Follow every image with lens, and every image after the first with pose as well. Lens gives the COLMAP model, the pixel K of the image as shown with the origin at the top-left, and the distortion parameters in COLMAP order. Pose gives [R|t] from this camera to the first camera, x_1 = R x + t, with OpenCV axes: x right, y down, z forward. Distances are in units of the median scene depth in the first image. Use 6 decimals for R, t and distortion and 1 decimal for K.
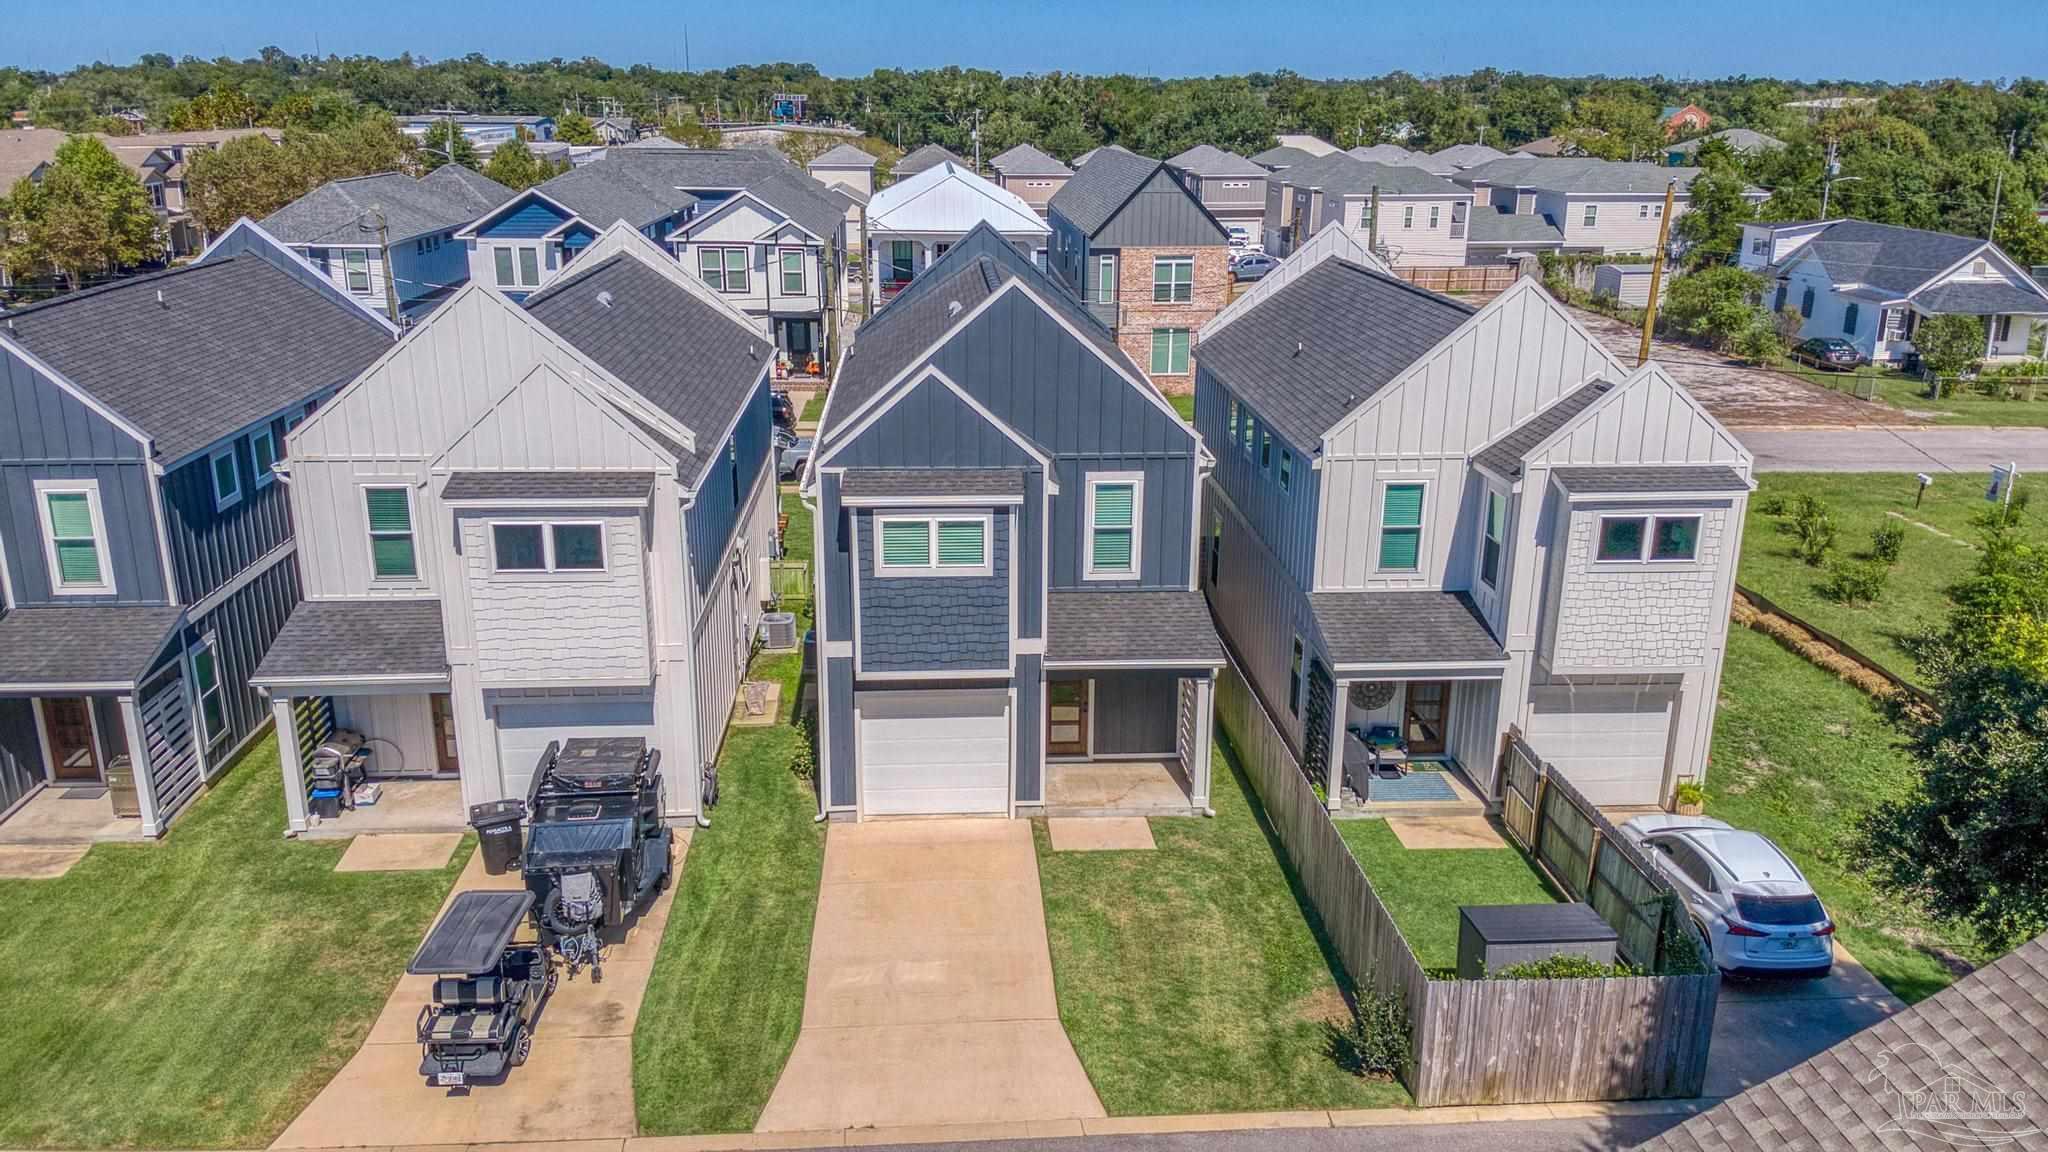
lens RADIAL K [[1521.9, 0, 1023.1], [0, 1521.9, 576.2], [0, 0, 1]] dist [-0.028607, -0.031426]
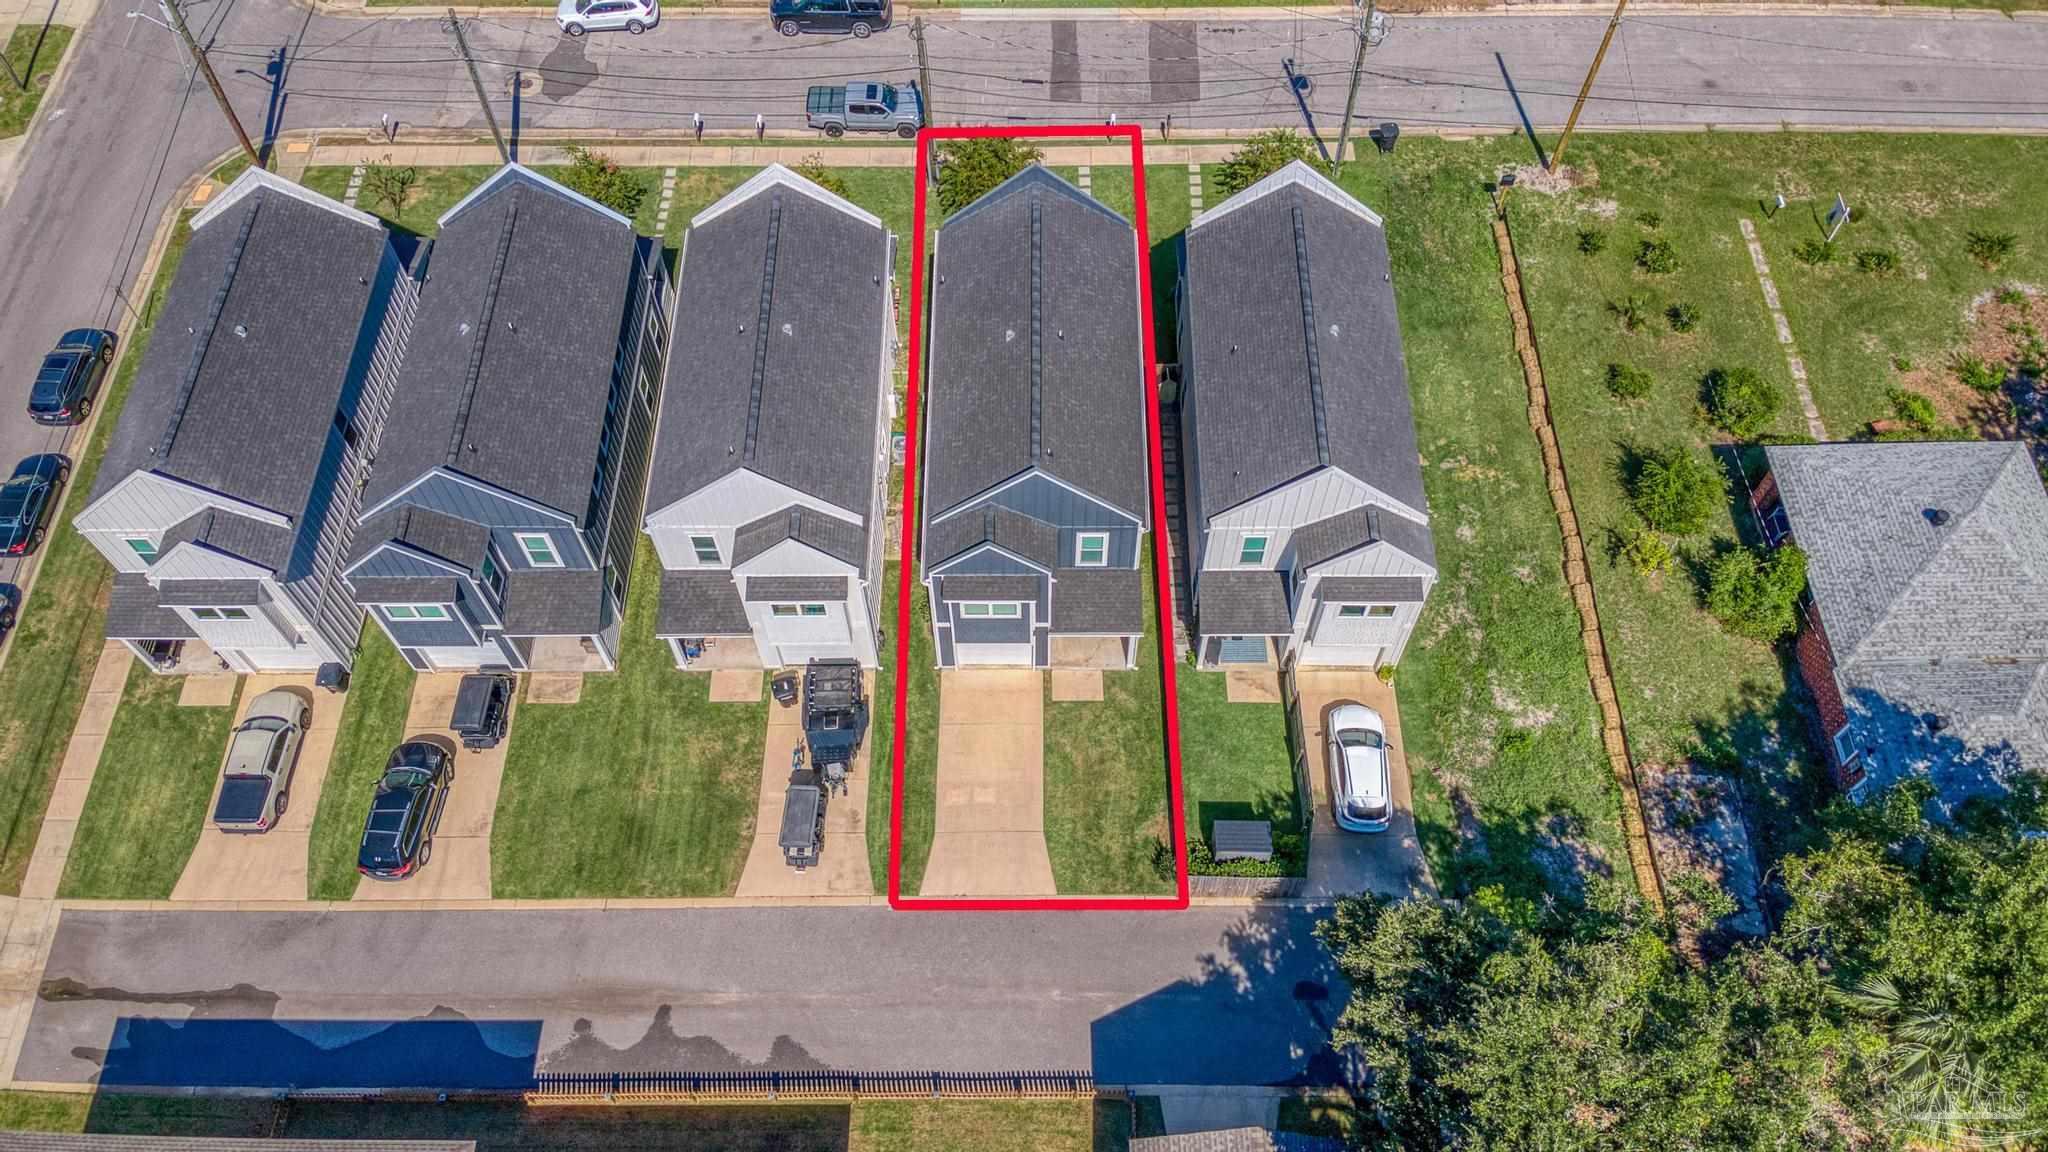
lens RADIAL K [[1521.9, 0, 1013.3], [0, 1521.9, 568.8], [0, 0, 1]] dist [-0.028607, -0.031426]
pose [[0.996873, 0.050782, -0.060539, 0.085163], [0.002630, 0.744396, 0.667733, -1.360349], [0.078974, -0.665805, 0.741935, -0.415637]]
